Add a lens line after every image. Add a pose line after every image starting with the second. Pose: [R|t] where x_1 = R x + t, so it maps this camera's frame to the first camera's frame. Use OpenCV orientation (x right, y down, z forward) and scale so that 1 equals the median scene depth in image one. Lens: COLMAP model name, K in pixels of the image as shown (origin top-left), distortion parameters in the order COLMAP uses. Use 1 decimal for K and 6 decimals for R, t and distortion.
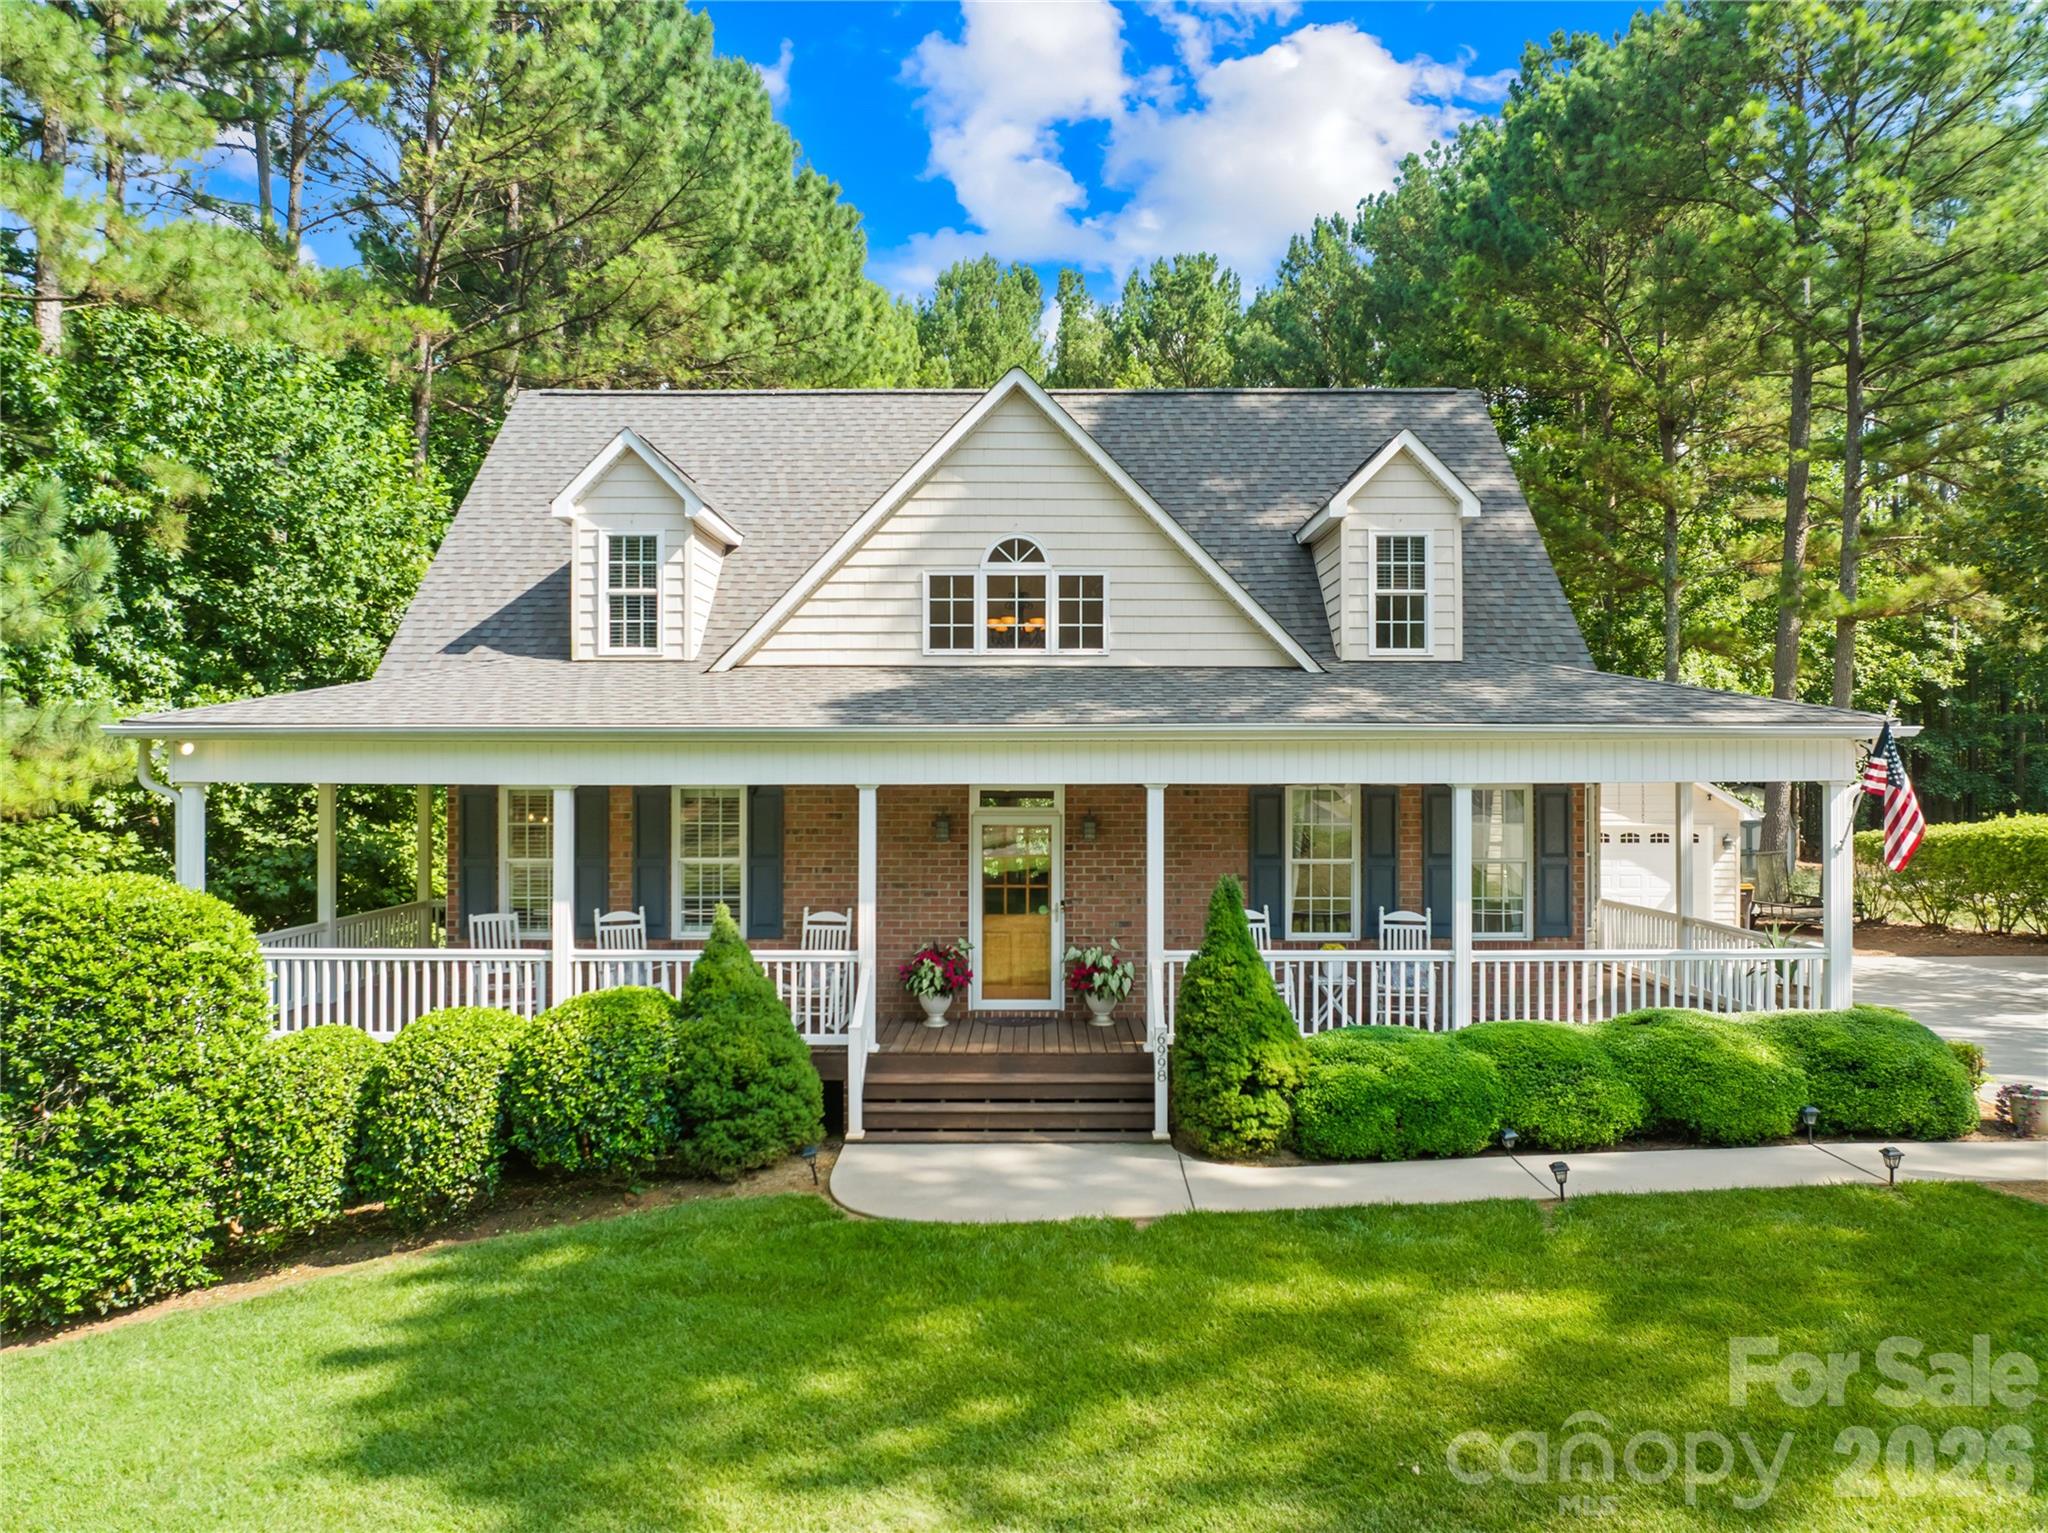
lens RADIAL K [[1430.5, 0, 1026.5], [0, 1430.5, 775.2], [0, 0, 1]] dist [-0.017754, -0.000686]
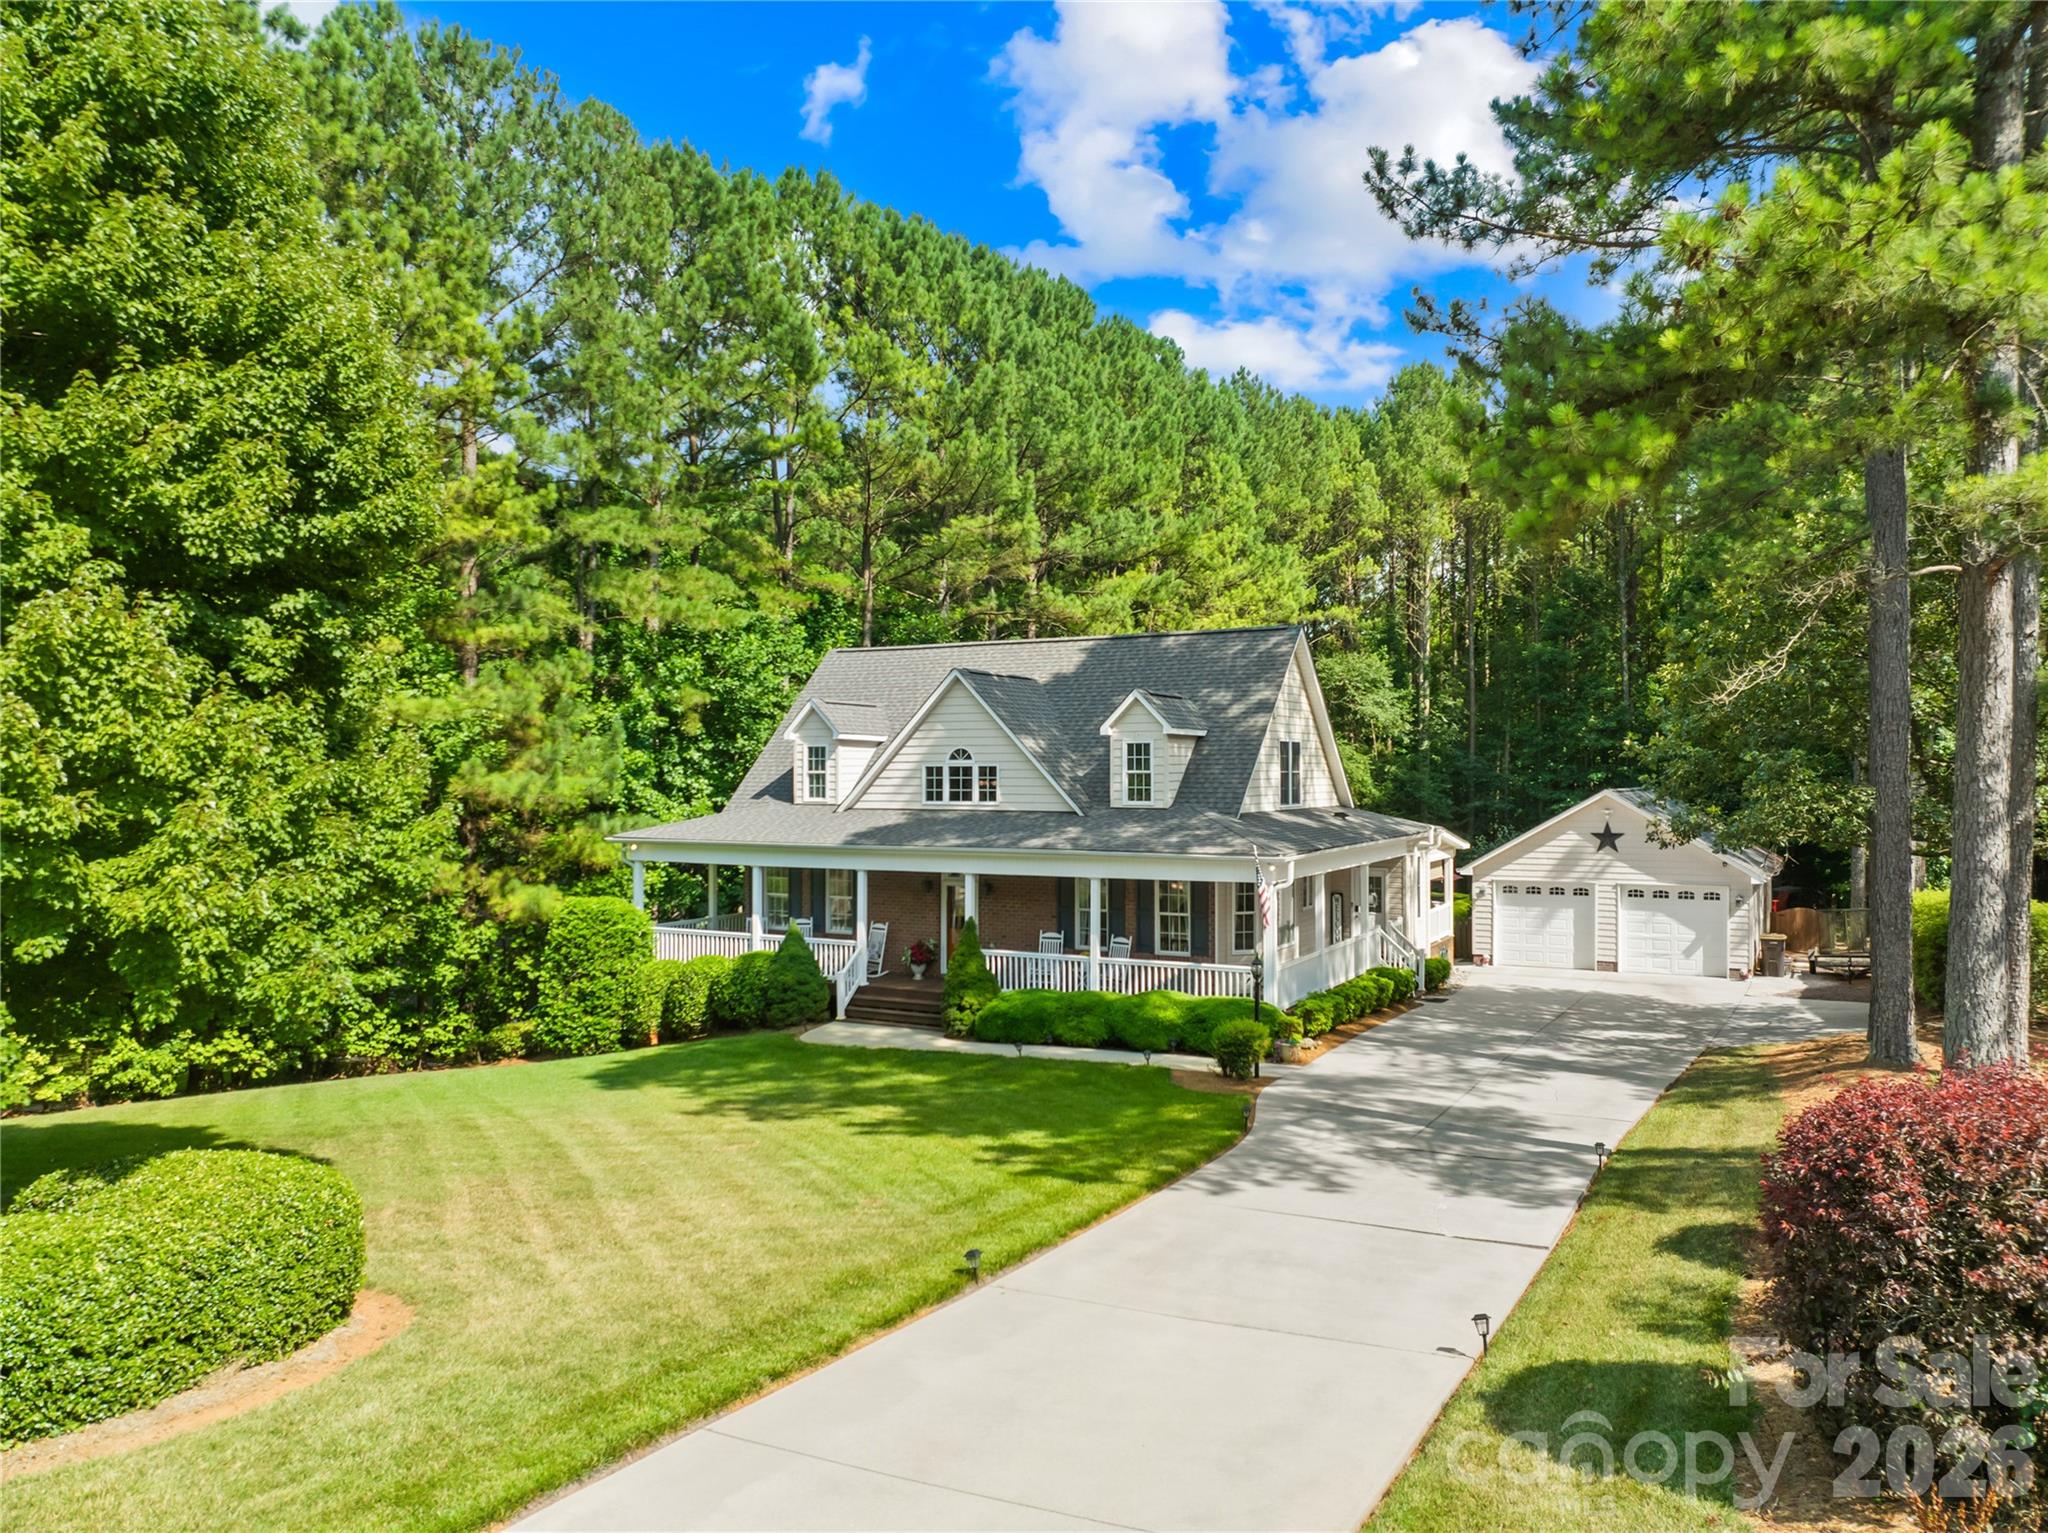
lens RADIAL K [[1430.5, 0, 1023.7], [0, 1430.5, 764.8], [0, 0, 1]] dist [-0.017754, -0.000686]
pose [[0.882338, -0.004906, -0.470592, 1.051673], [0.000958, 0.999962, -0.008629, -0.123507], [0.470616, 0.007163, 0.882309, -0.790821]]
